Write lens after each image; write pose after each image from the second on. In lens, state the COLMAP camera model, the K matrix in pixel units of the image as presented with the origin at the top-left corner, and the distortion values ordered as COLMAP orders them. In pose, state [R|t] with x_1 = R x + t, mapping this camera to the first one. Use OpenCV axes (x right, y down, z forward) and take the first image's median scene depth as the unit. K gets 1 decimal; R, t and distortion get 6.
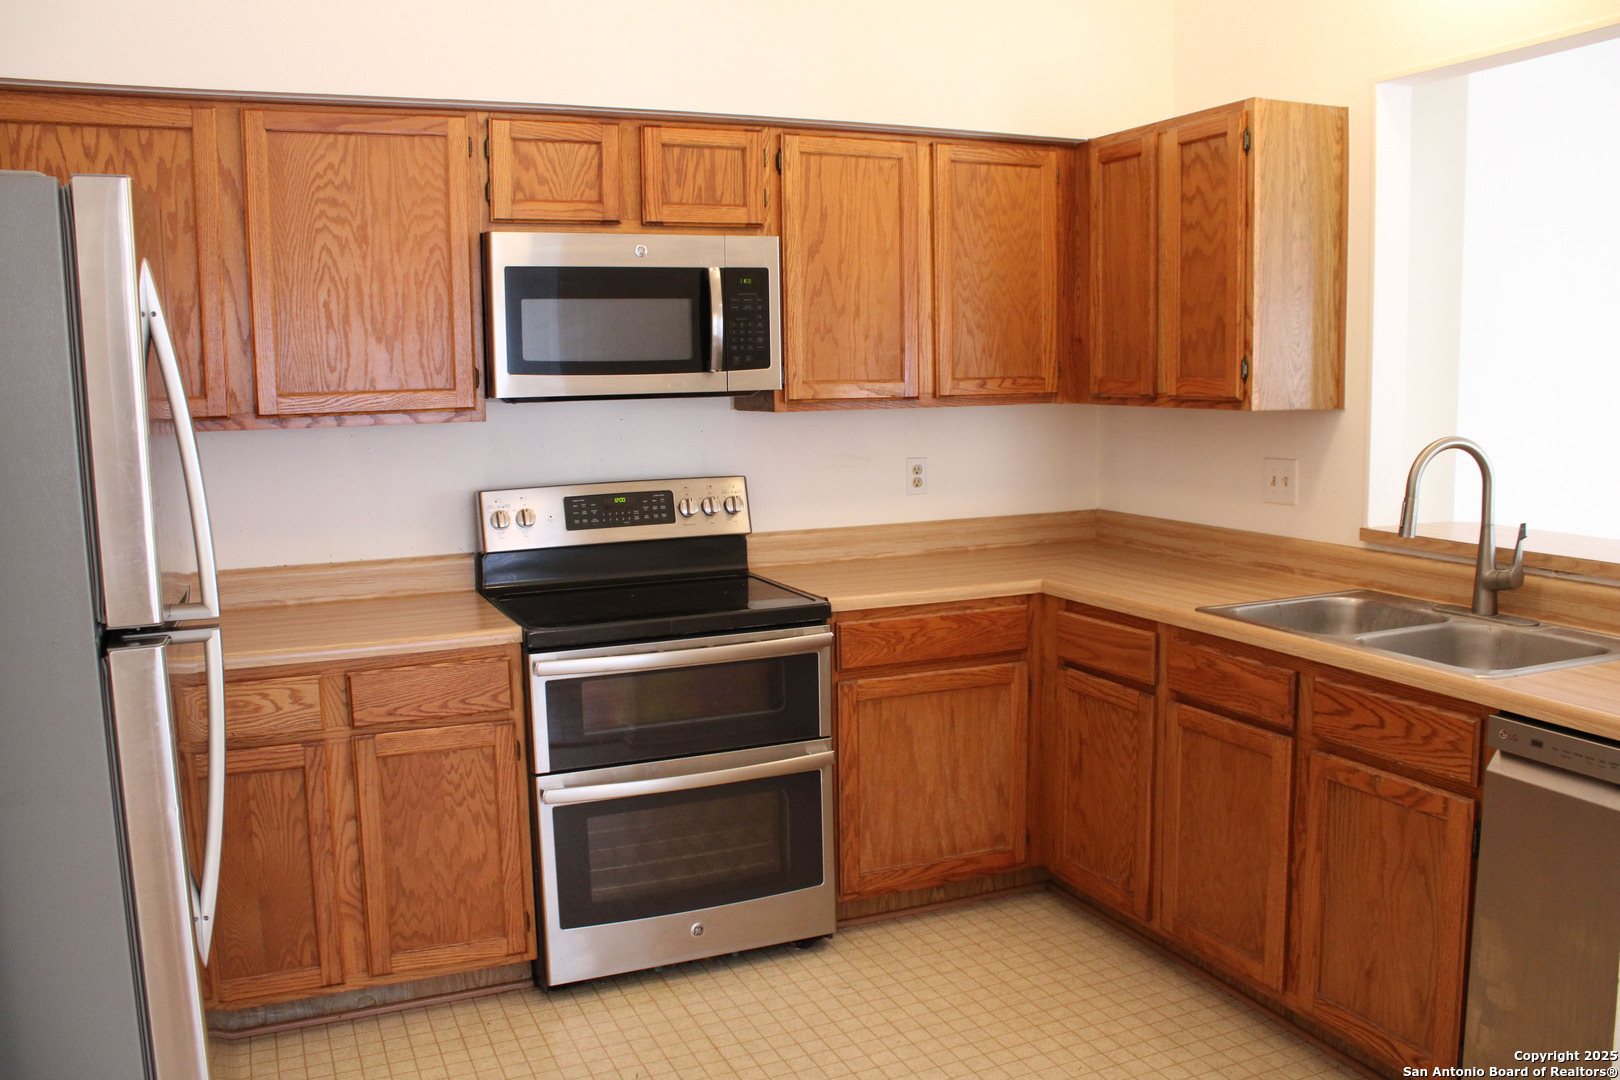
lens RADIAL K [[1343.5, 0, 810.0], [0, 1343.5, 540.0], [0, 0, 1]] dist [-0.167102, 0.127242]
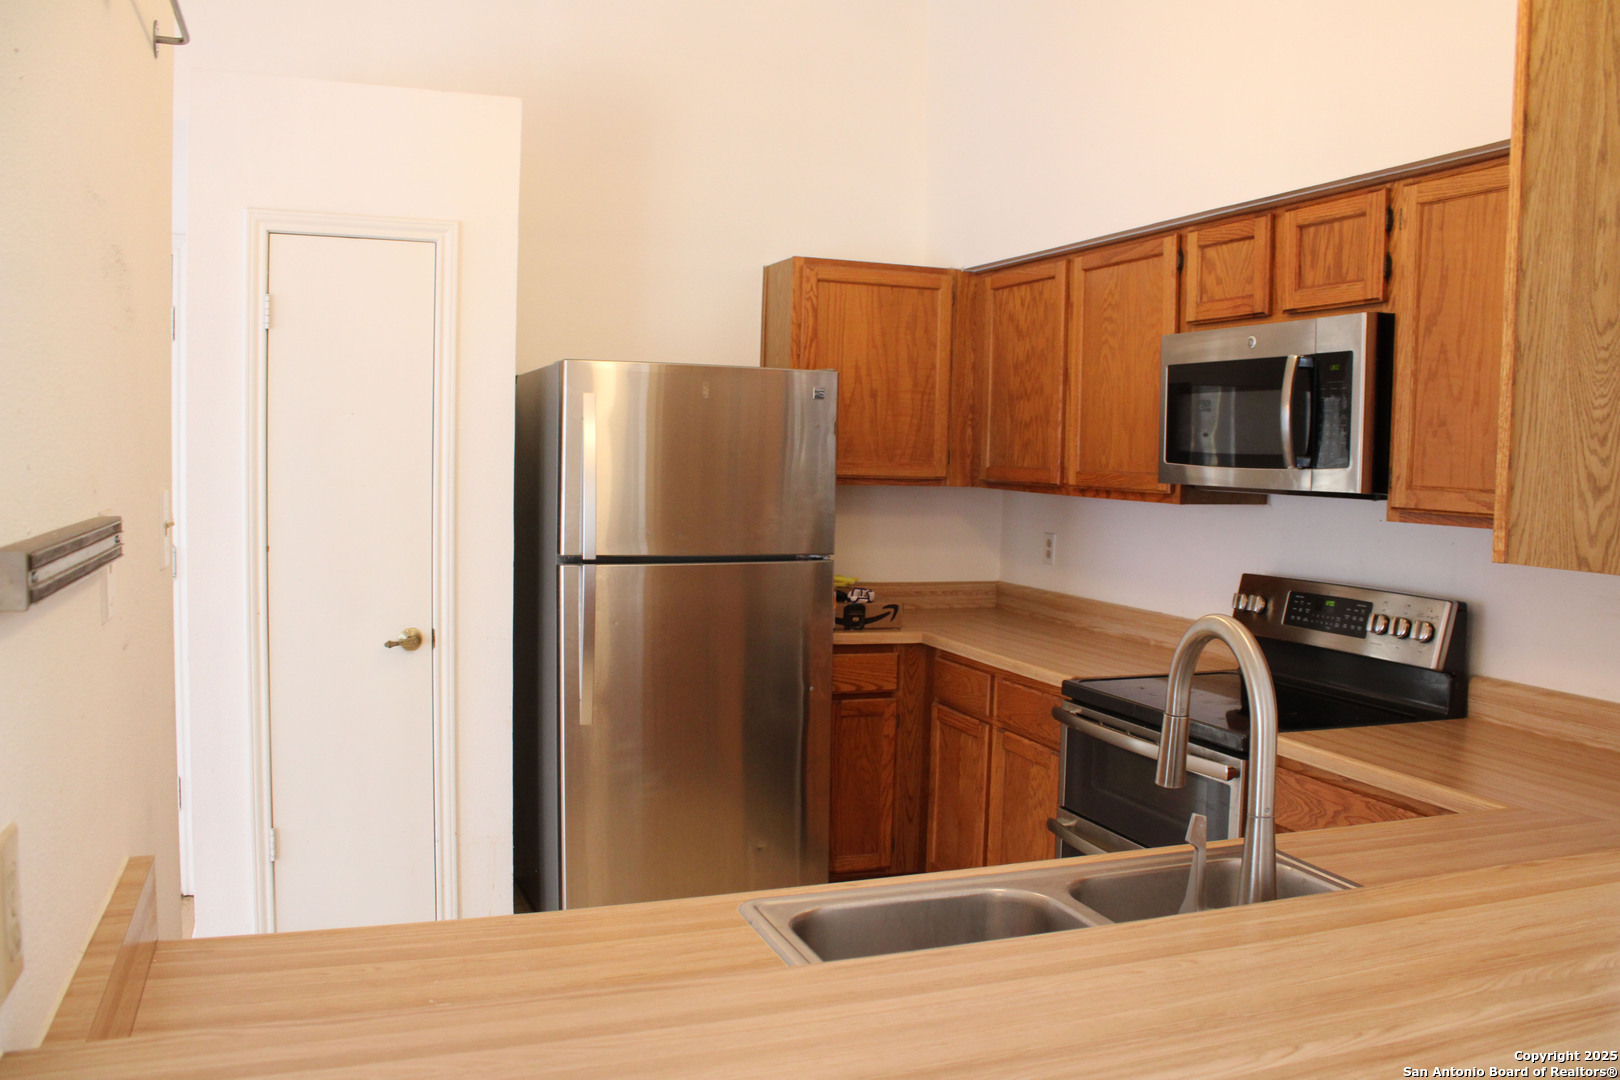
lens RADIAL K [[1343.5, 0, 810.0], [0, 1343.5, 540.0], [0, 0, 1]] dist [-0.167102, 0.127242]
pose [[-0.046682, 0.081911, -0.995546, 0.847265], [-0.145955, 0.985377, 0.087918, -0.109078], [0.988189, 0.149410, -0.034044, 0.716289]]
